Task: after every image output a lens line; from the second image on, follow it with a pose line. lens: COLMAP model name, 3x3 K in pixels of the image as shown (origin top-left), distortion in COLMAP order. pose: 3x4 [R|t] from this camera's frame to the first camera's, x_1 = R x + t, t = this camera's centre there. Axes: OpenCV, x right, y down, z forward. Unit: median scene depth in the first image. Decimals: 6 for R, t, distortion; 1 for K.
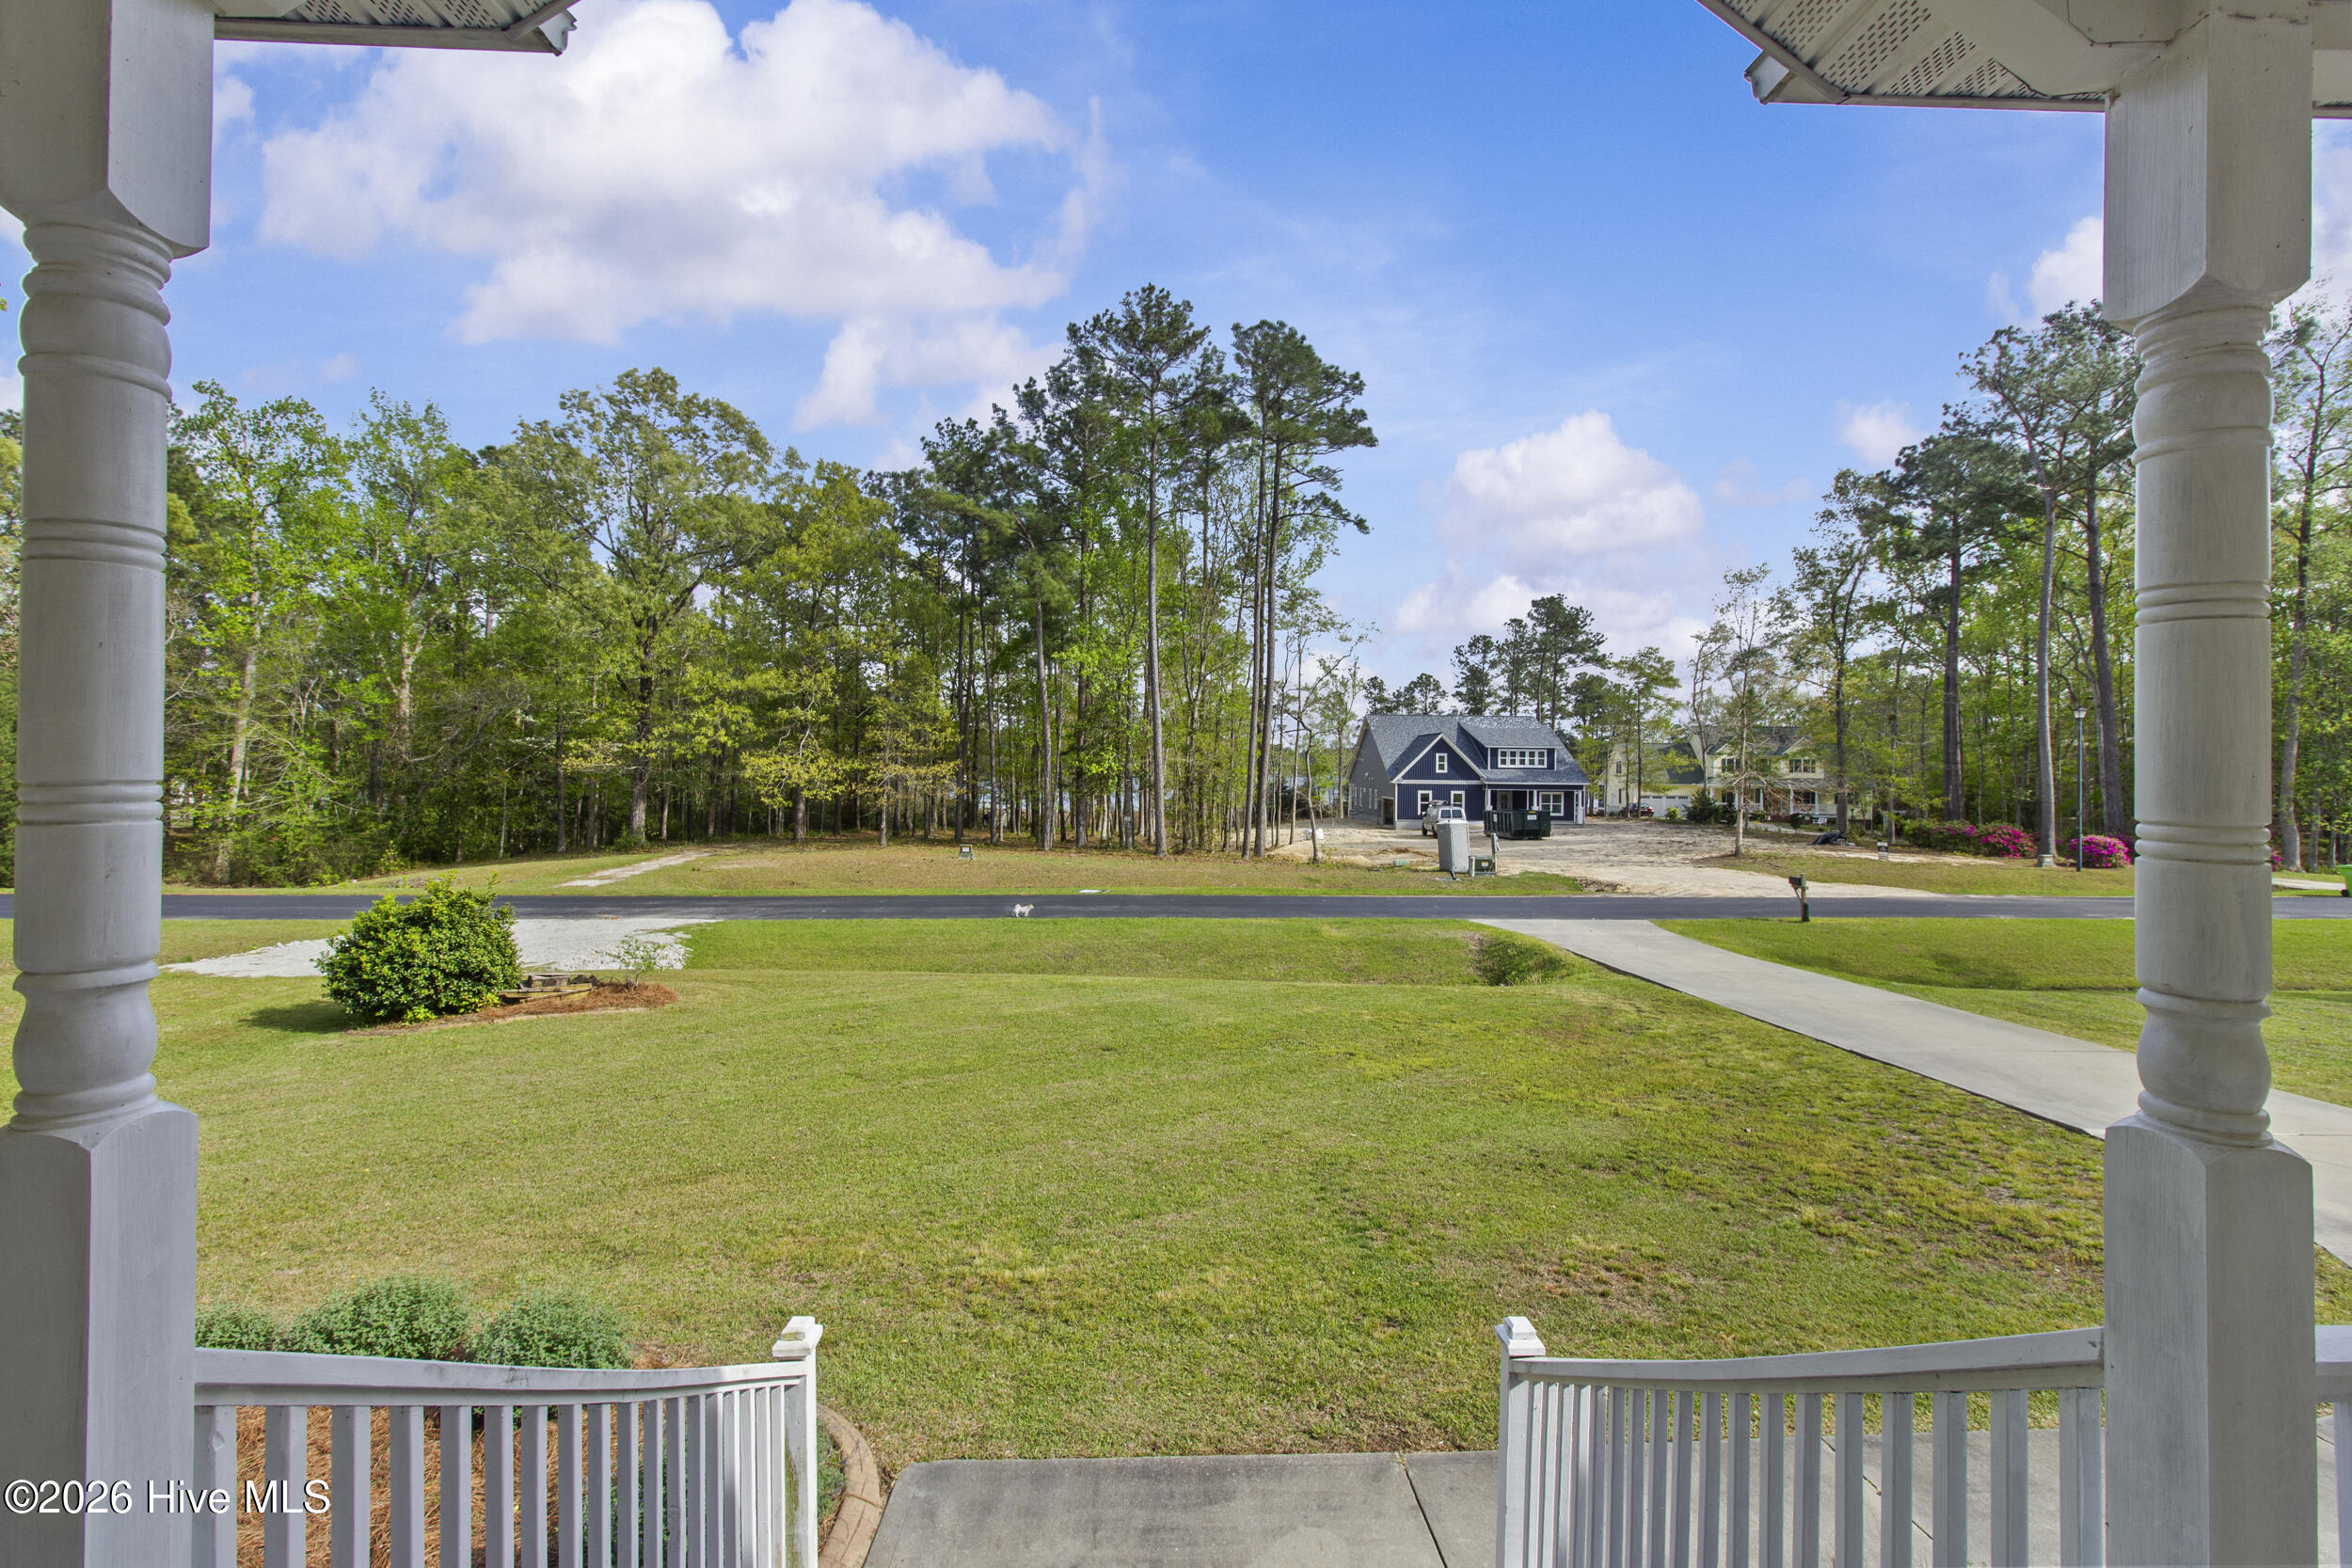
lens RADIAL K [[1117.3, 0, 1175.8], [0, 1117.3, 730.5], [0, 0, 1]] dist [-0.004449, -0.001100]
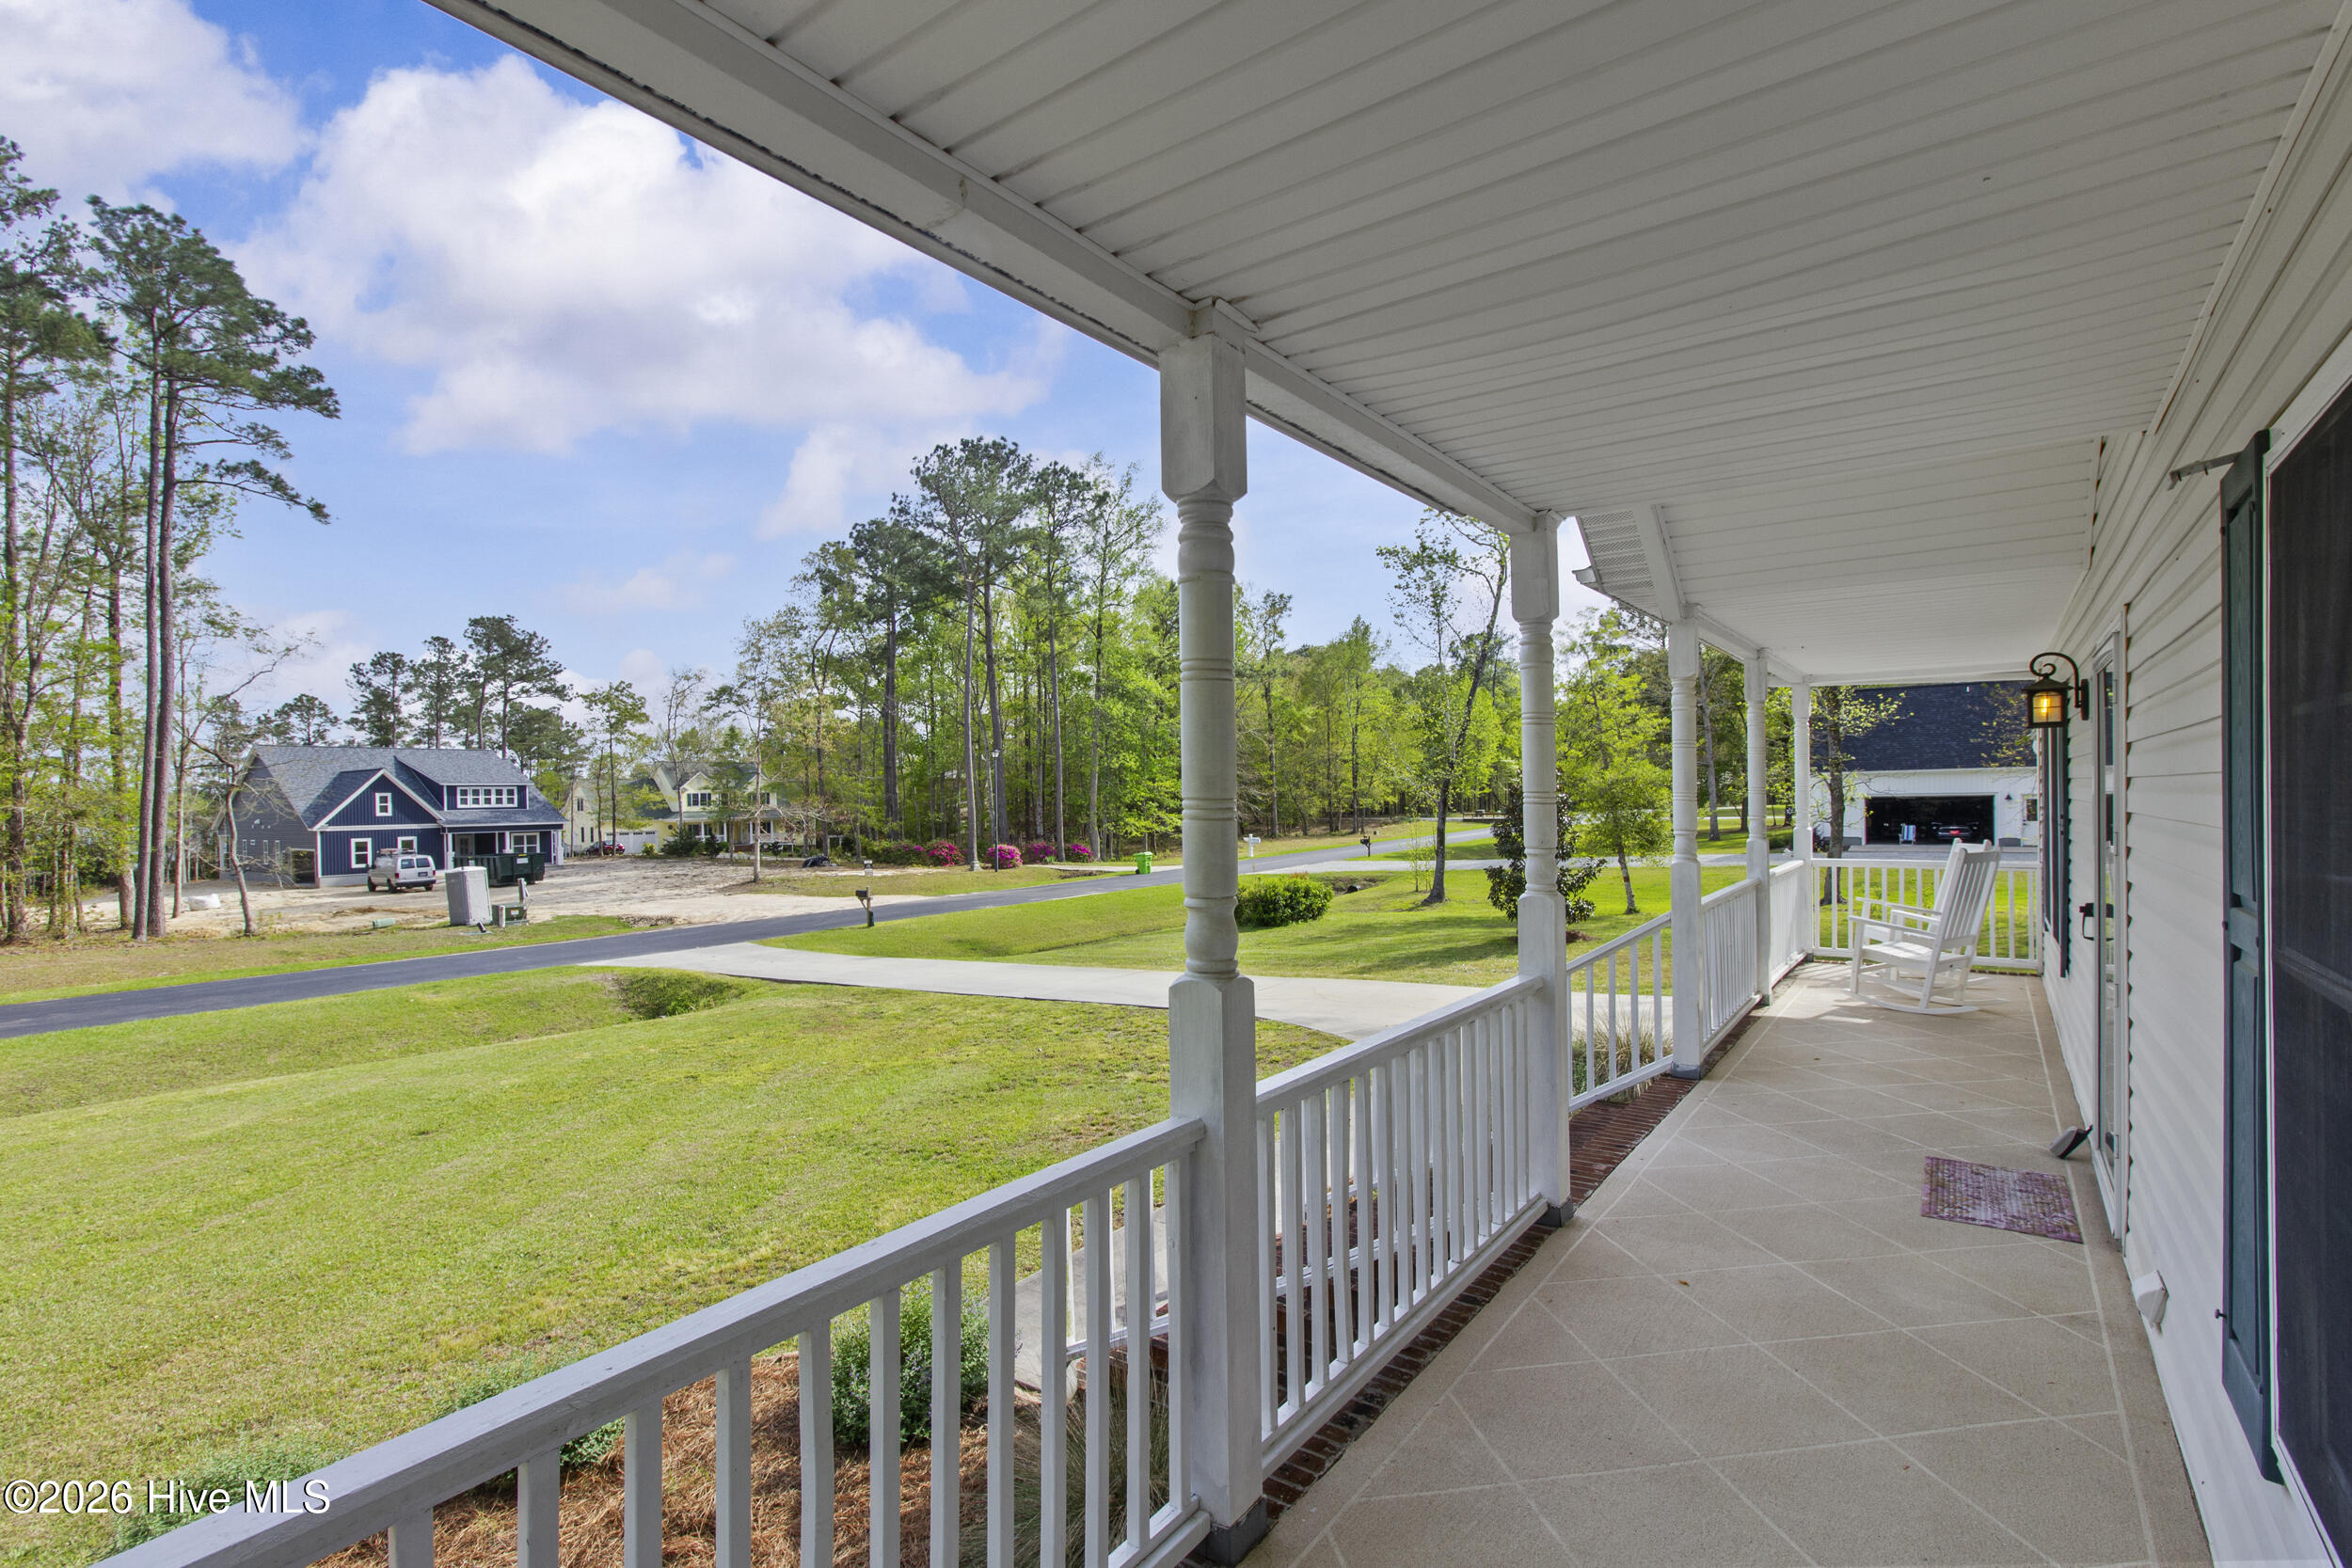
lens RADIAL K [[1163.0, 0, 1176.0], [0, 1163.0, 784.0], [0, 0, 1]] dist [0.000484, 0.006909]
pose [[0.600616, -0.012142, 0.799445, -0.122759], [-0.000841, 0.999875, 0.015817, -0.000890], [-0.799537, -0.010172, 0.600530, -0.005203]]
